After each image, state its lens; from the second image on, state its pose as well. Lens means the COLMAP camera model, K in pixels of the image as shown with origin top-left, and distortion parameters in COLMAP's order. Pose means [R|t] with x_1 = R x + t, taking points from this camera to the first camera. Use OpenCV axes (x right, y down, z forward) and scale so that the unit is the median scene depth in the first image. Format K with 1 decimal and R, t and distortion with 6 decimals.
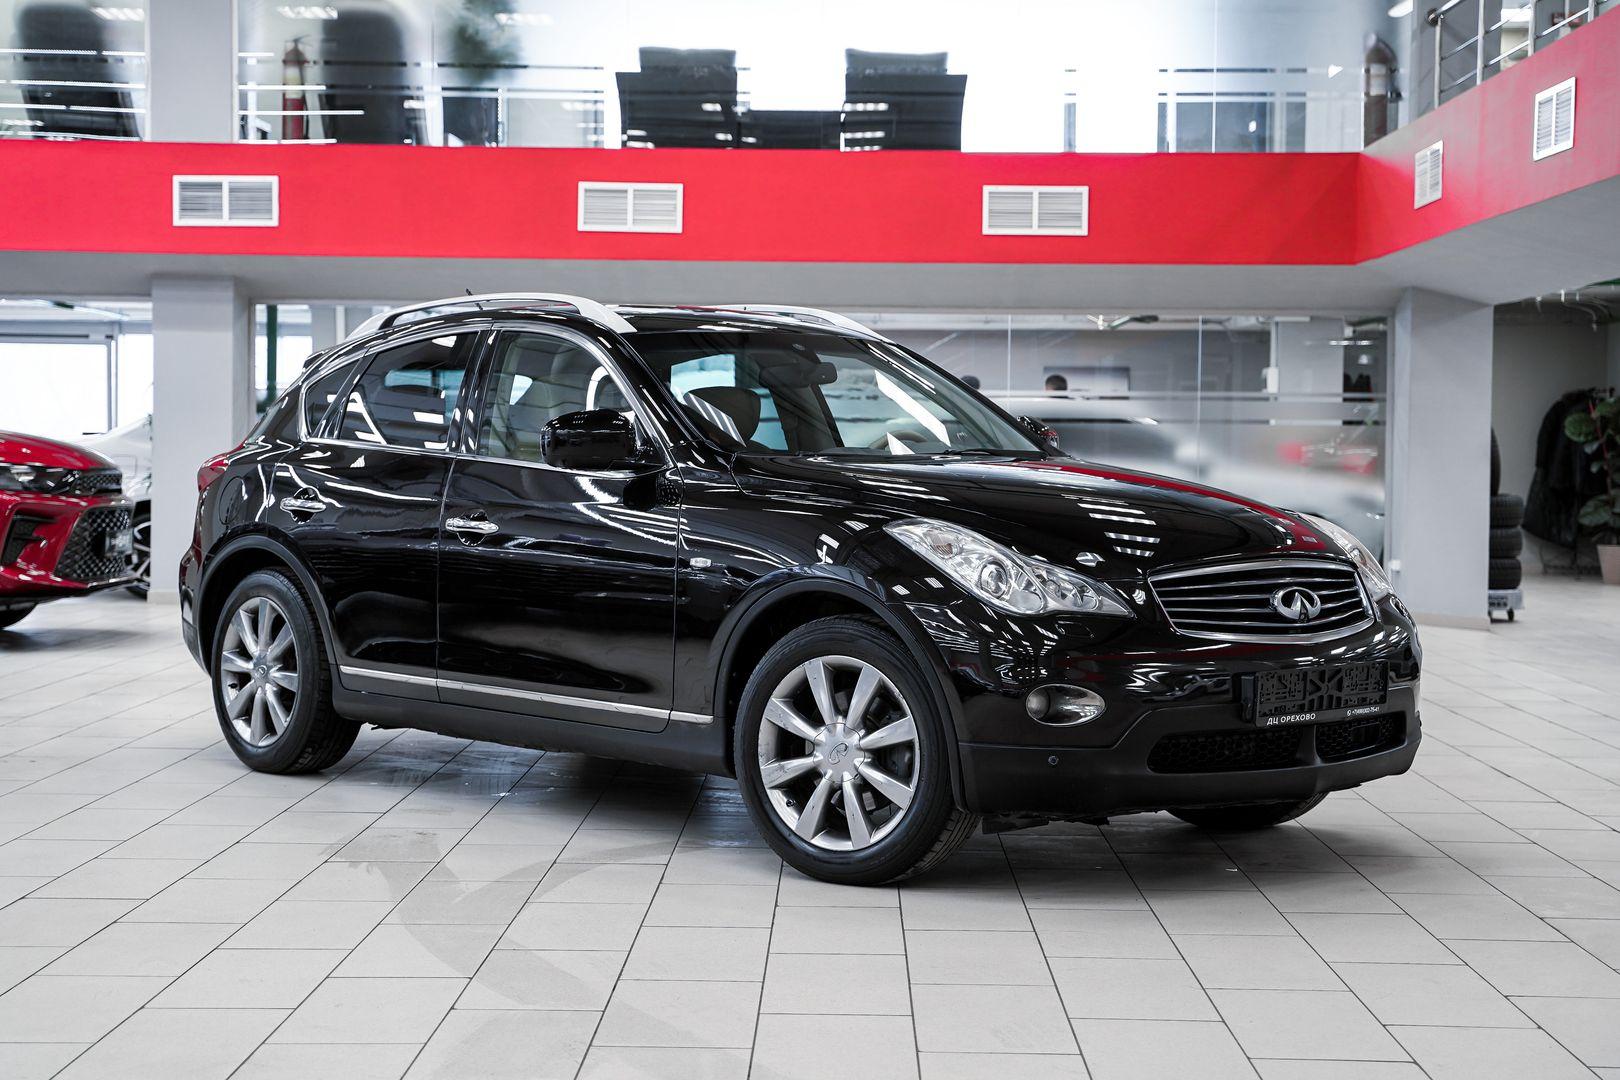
lens RADIAL K [[2498.5, 0, 810.0], [0, 2498.5, 540.0], [0, 0, 1]] dist [-0.021305, 0.034386]
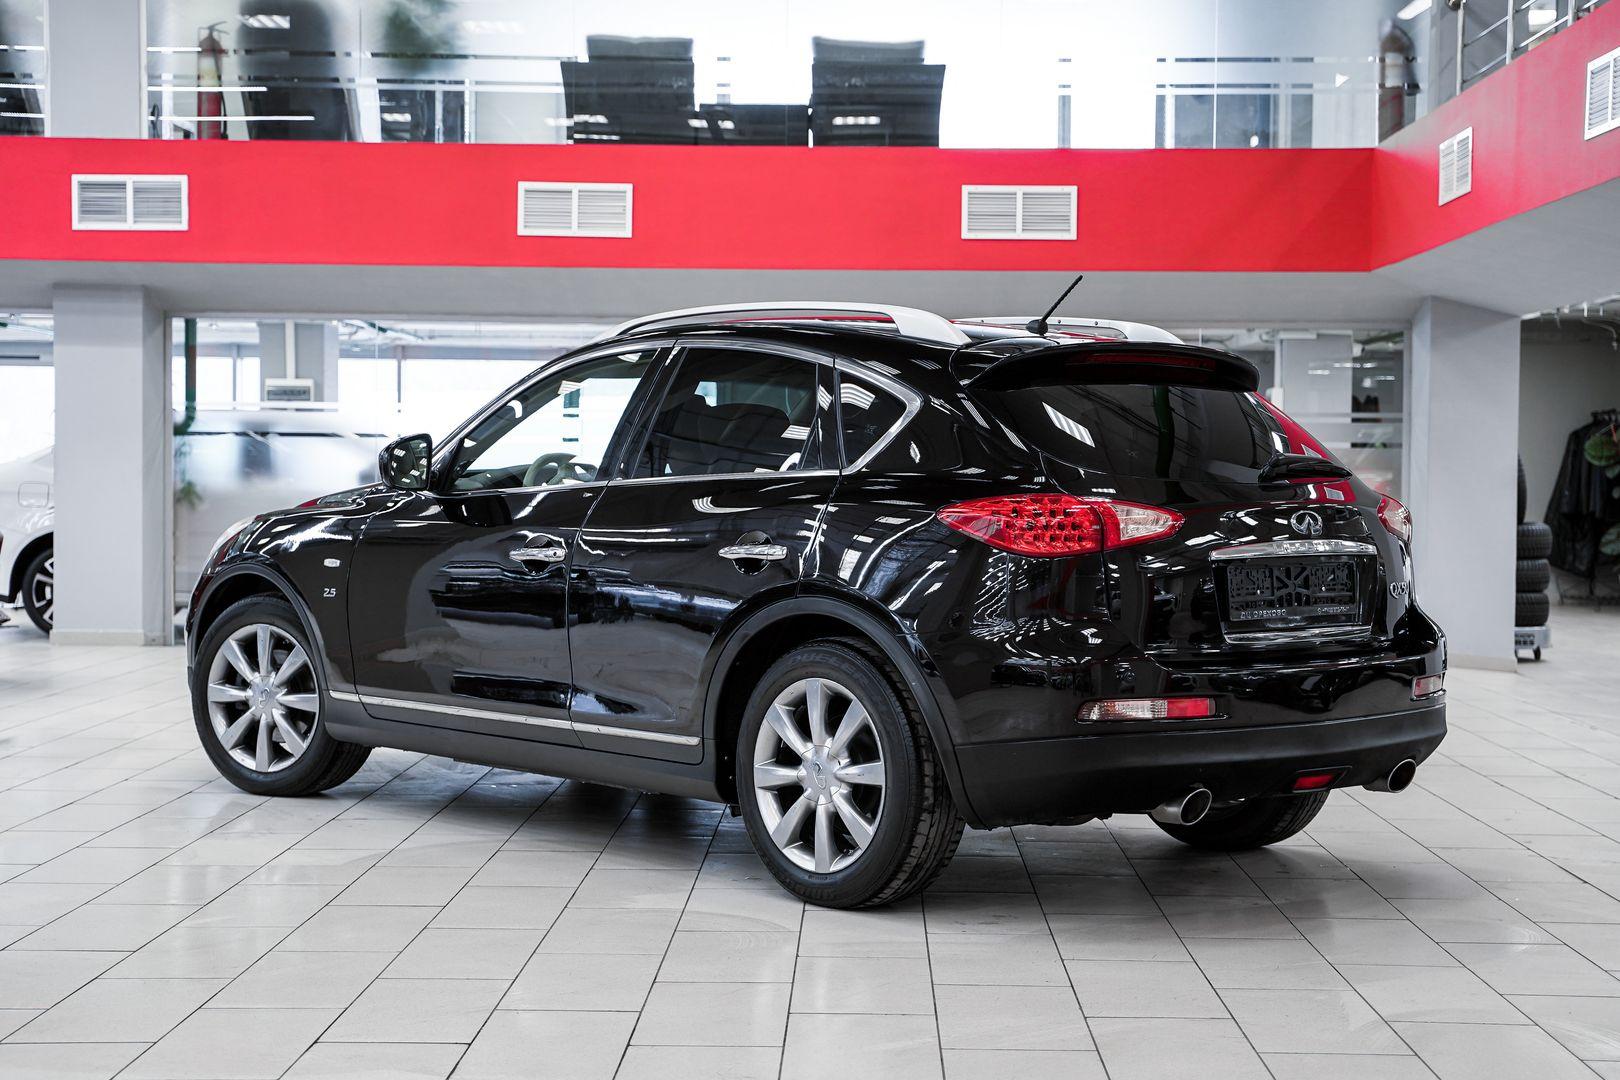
lens RADIAL K [[2386.7, 0, 850.3], [0, 2386.7, 570.7], [0, 0, 1]] dist [-0.000461, -0.039609]
pose [[0.999959, -0.001634, 0.008874, 0.019976], [0.001601, 0.999992, 0.003728, -0.004393], [-0.008880, -0.003713, 0.999954, 0.124738]]
